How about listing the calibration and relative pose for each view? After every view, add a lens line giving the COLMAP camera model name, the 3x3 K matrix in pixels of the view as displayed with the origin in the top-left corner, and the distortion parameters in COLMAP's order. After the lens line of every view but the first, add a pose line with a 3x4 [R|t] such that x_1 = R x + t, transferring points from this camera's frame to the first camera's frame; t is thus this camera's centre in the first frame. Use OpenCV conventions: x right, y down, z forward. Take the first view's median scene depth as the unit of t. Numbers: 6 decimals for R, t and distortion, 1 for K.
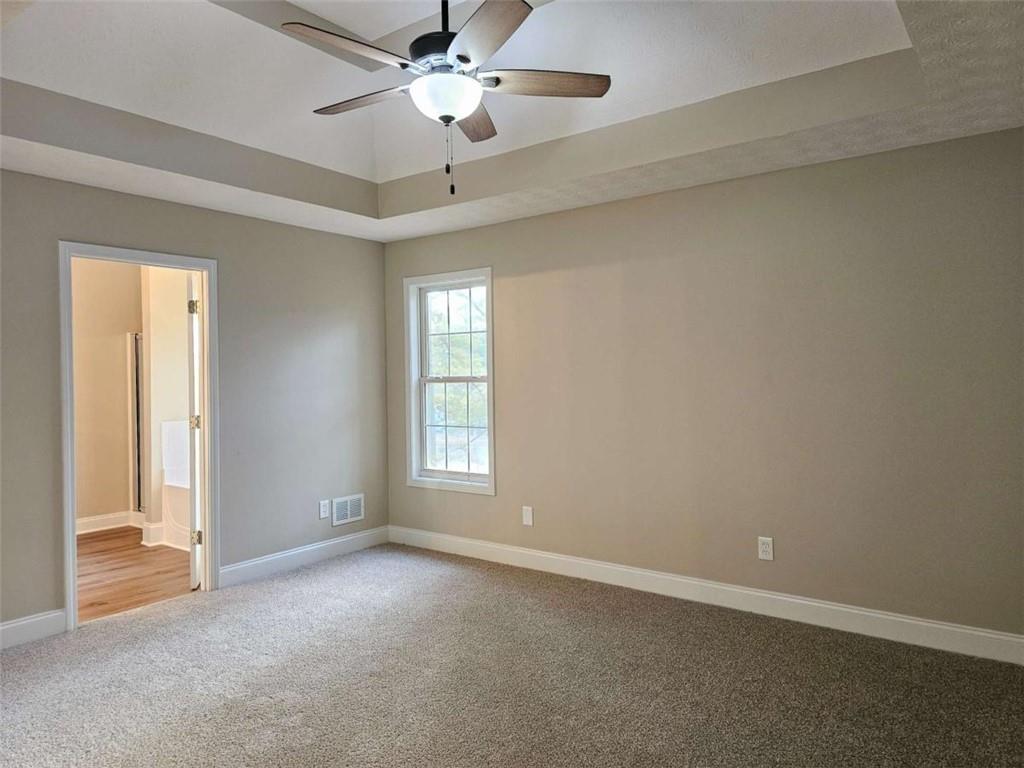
lens RADIAL K [[691.8, 0, 519.4], [0, 691.8, 379.1], [0, 0, 1]] dist [0.058880, -0.048429]
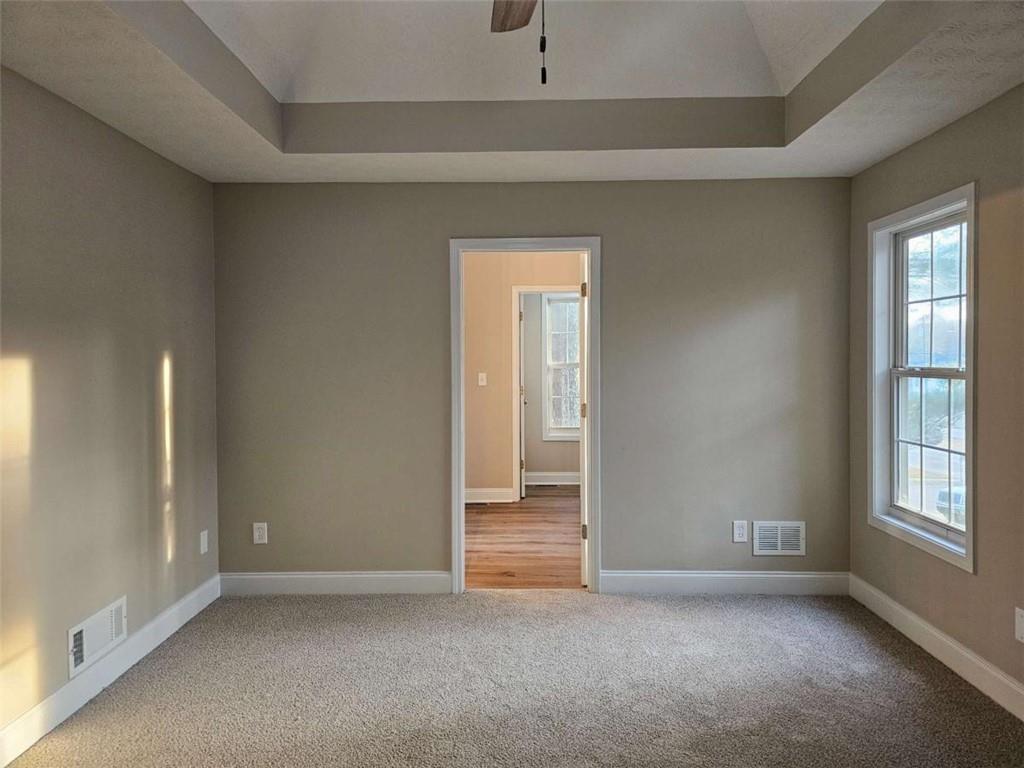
lens RADIAL K [[691.8, 0, 497.9], [0, 691.8, 376.6], [0, 0, 1]] dist [0.058880, -0.048429]
pose [[0.580526, 0.033804, -0.813540, 0.203041], [-0.010185, 0.999361, 0.034258, -0.014614], [0.814178, -0.011602, 0.580499, 0.314976]]
